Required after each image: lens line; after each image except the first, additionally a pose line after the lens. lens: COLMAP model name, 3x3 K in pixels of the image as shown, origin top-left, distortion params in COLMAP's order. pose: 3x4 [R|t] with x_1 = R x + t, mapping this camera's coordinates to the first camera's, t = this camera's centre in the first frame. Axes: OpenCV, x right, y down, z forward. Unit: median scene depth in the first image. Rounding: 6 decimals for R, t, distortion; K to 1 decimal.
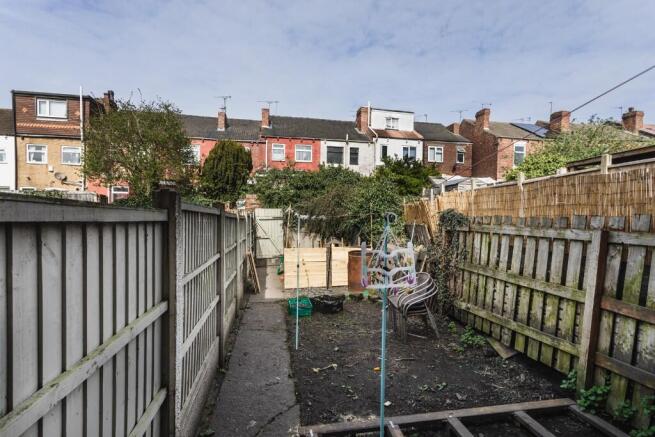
lens RADIAL K [[315.0, 0, 325.4], [0, 315.0, 220.2], [0, 0, 1]] dist [0.004287, 0.002792]
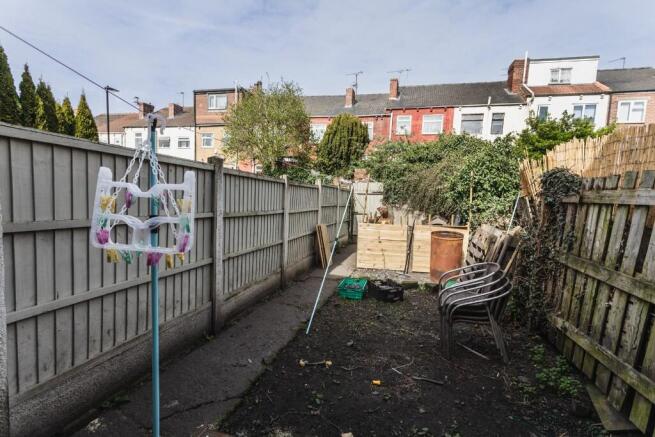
lens RADIAL K [[315.0, 0, 325.9], [0, 315.0, 221.6], [0, 0, 1]] dist [0.004287, 0.002792]
pose [[0.898693, 0.059876, -0.434471, 0.146858], [-0.032765, 0.997035, 0.069631, 0.022650], [0.437352, -0.048341, 0.897990, 0.130323]]
